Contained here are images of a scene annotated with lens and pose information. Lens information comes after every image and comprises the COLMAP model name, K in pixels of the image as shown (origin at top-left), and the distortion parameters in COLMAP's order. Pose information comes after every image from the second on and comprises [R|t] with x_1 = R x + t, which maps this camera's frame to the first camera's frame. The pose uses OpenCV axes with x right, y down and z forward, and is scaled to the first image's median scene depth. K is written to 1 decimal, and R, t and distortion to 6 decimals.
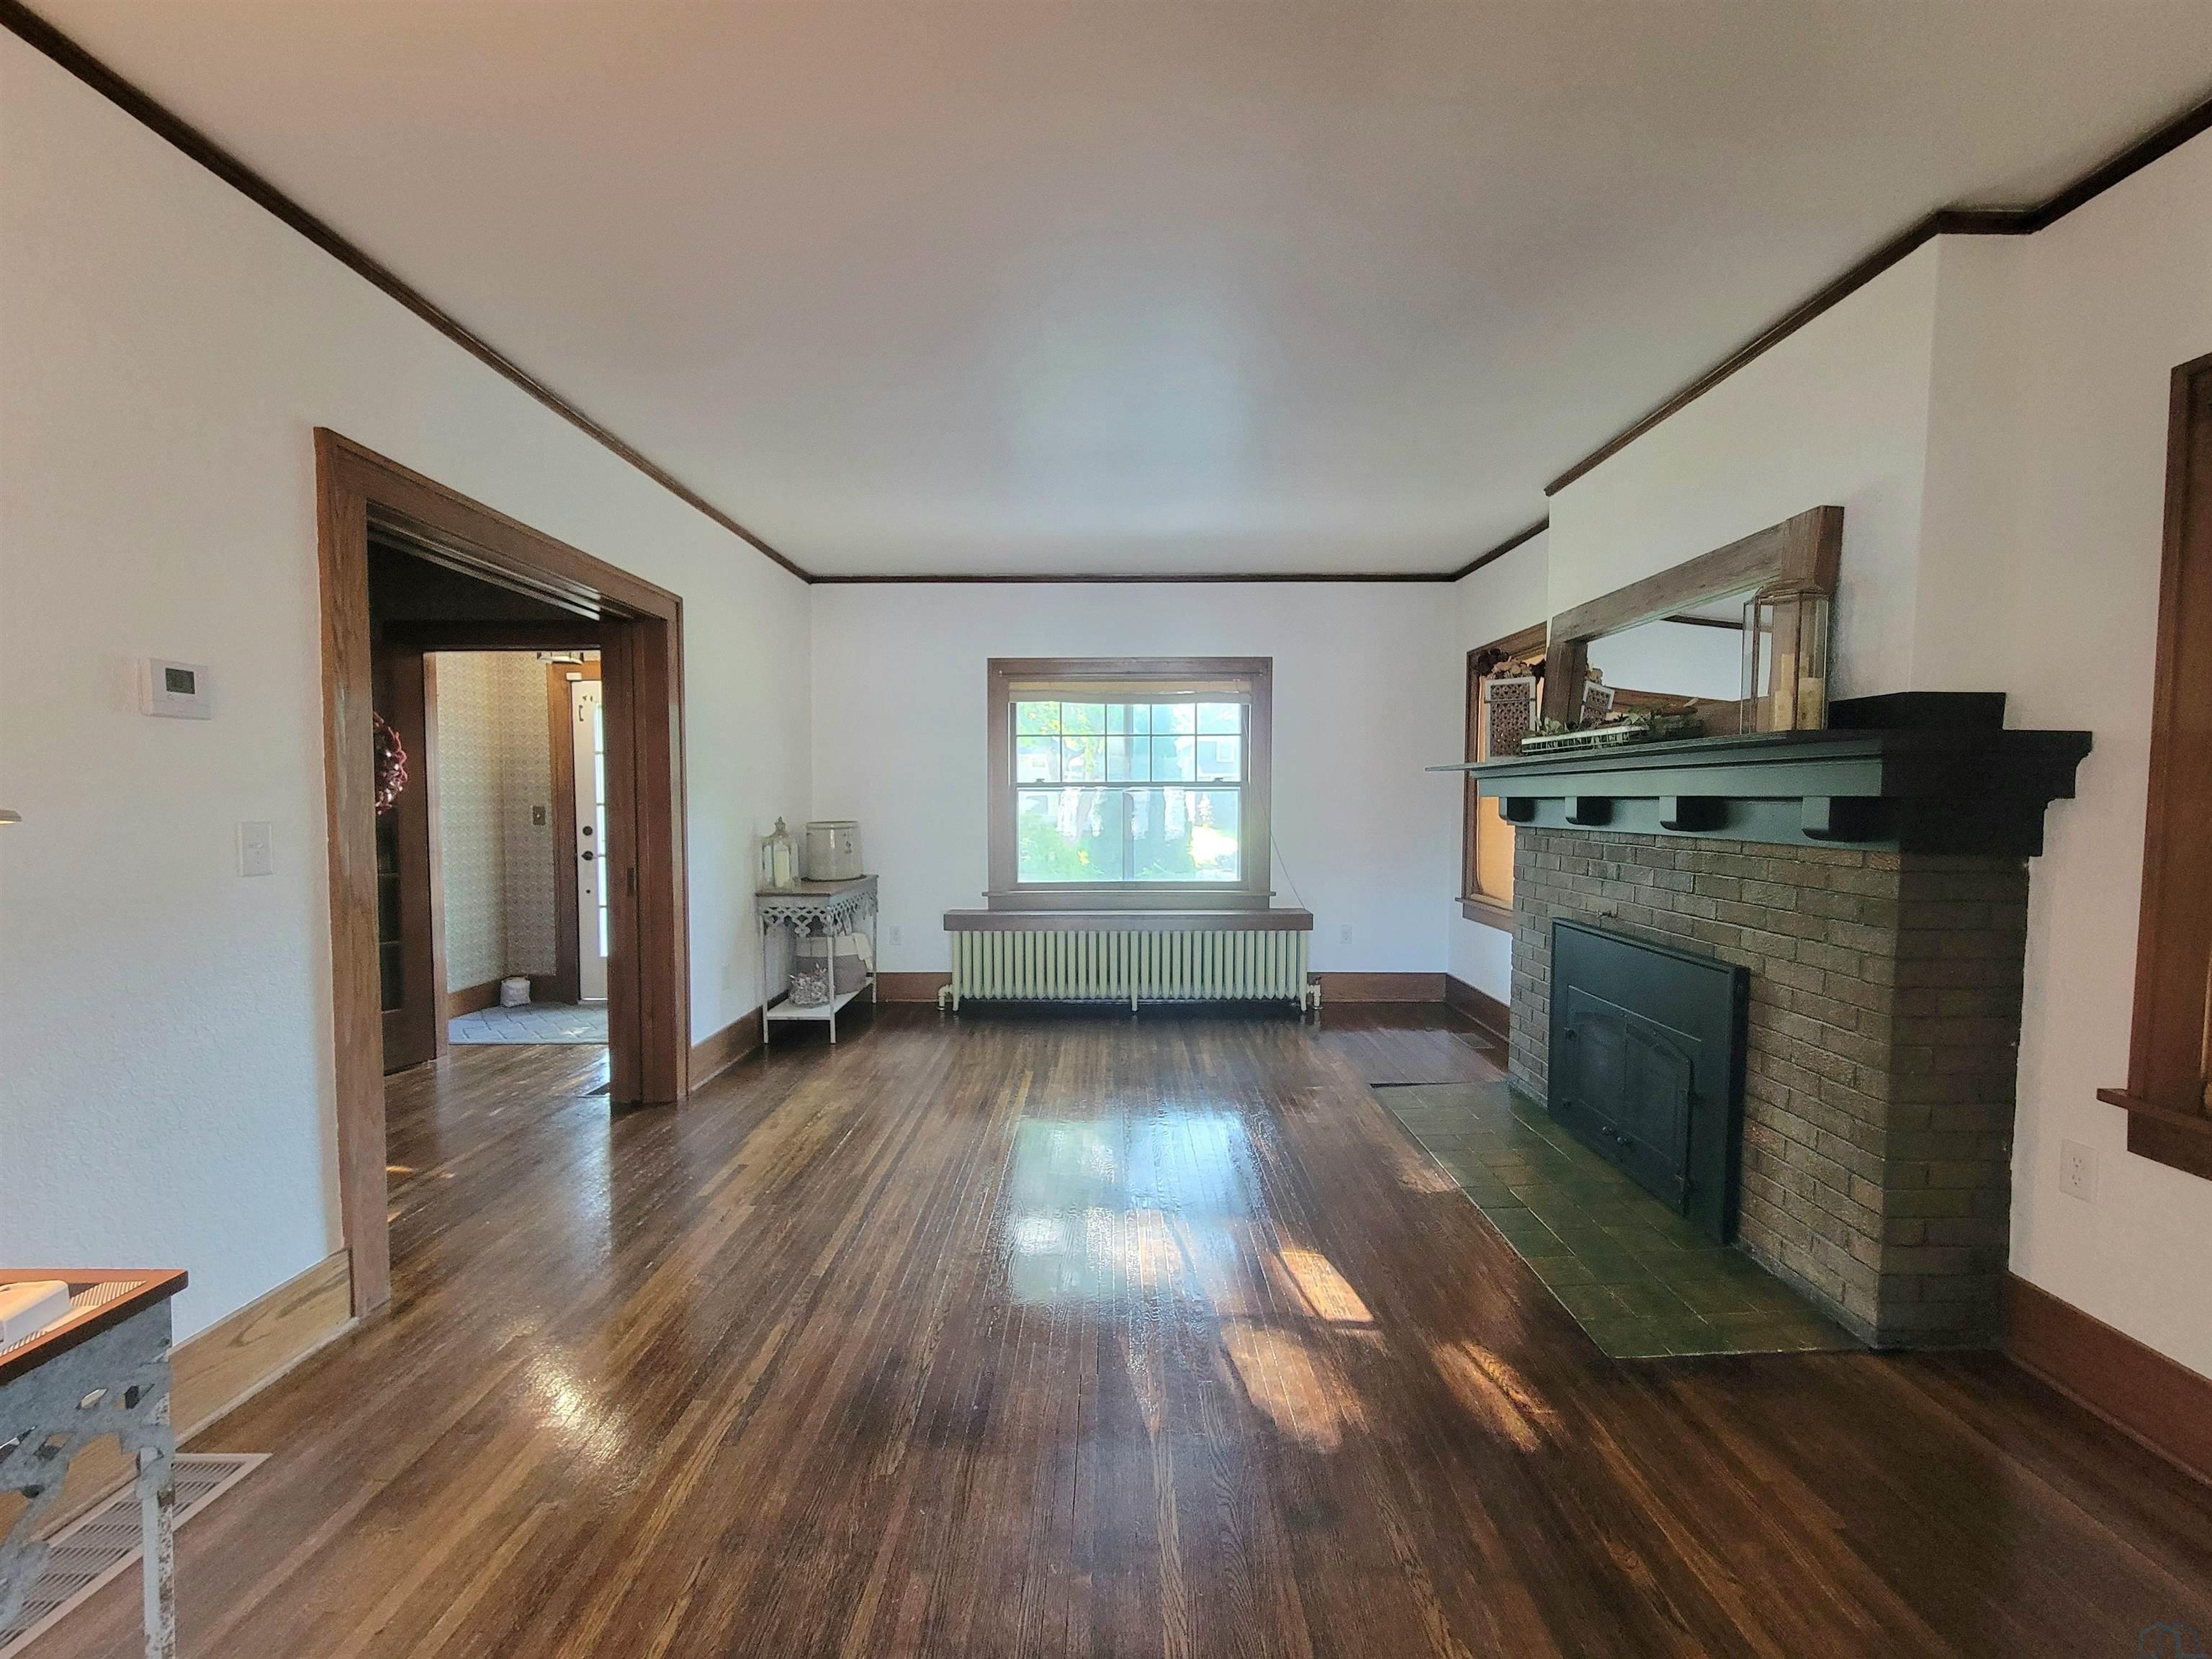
lens RADIAL K [[903.5, 0, 1111.6], [0, 903.5, 834.2], [0, 0, 1]] dist [0.003282, -0.000051]
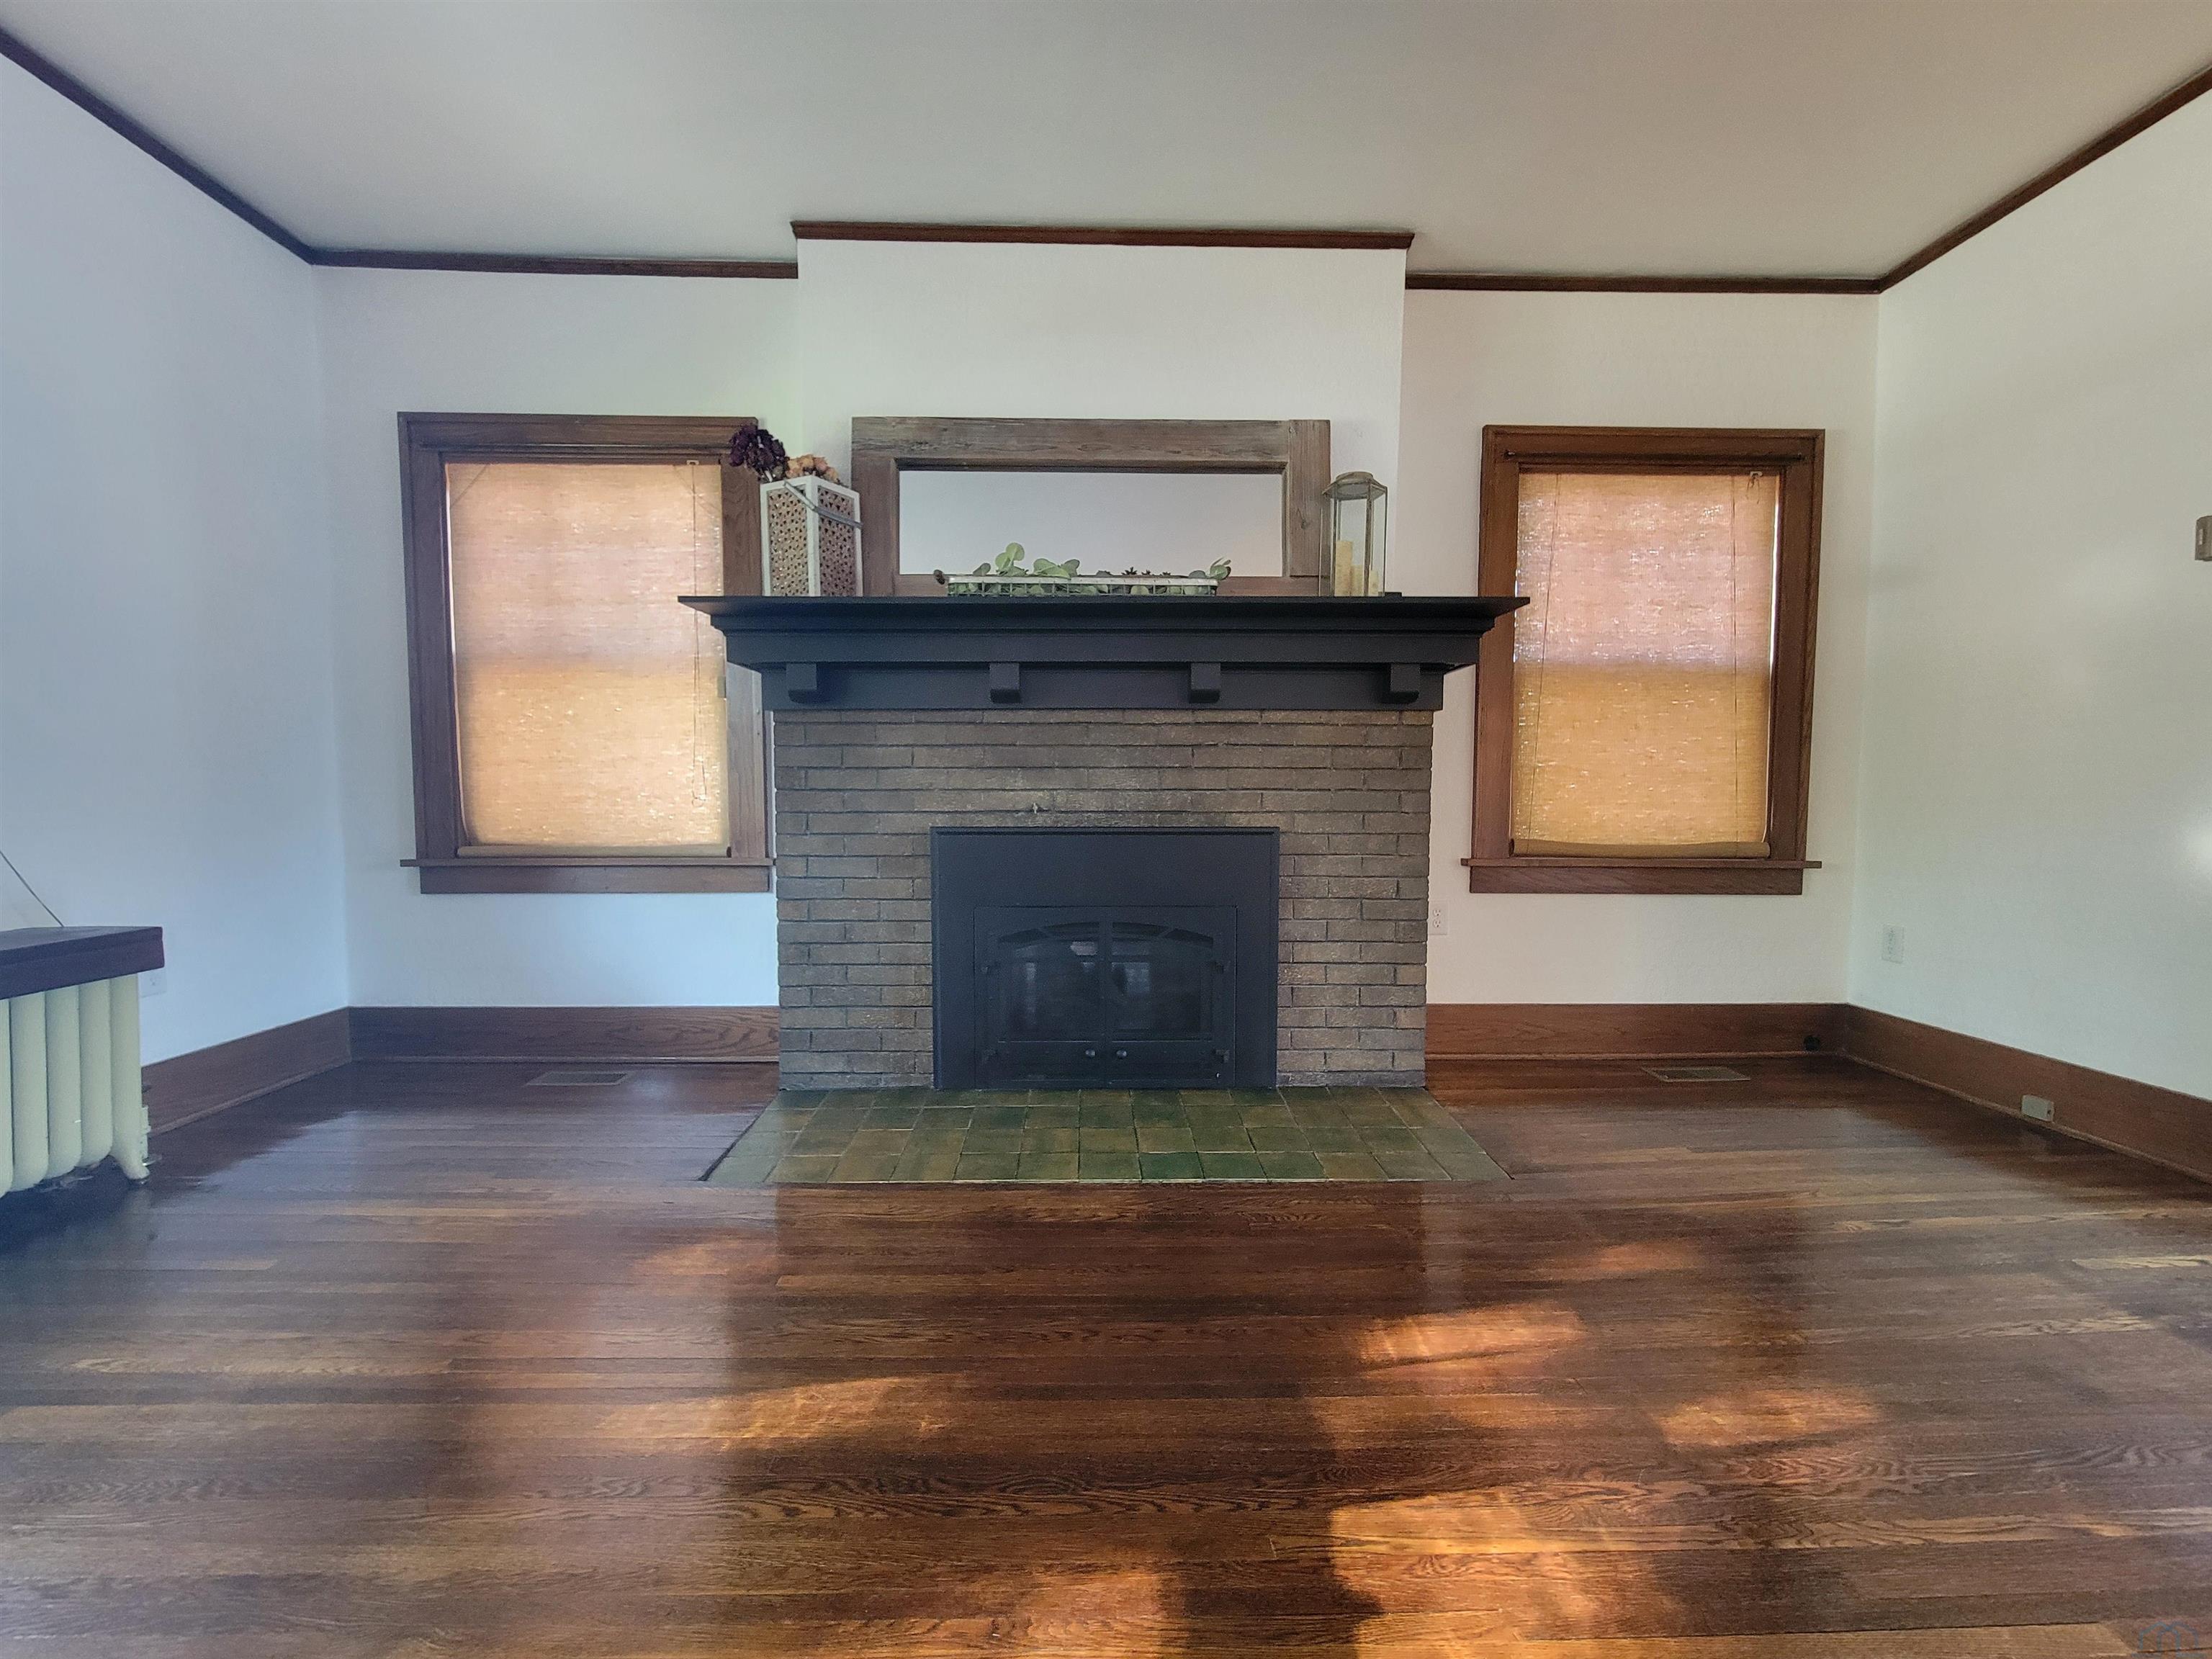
lens RADIAL K [[903.5, 0, 1110.2], [0, 903.5, 844.1], [0, 0, 1]] dist [0.003282, -0.000051]
pose [[-0.018344, -0.057803, 0.998159, -0.390346], [0.041355, 0.997429, 0.058521, 0.098713], [-0.998976, 0.042352, -0.015906, 1.253193]]
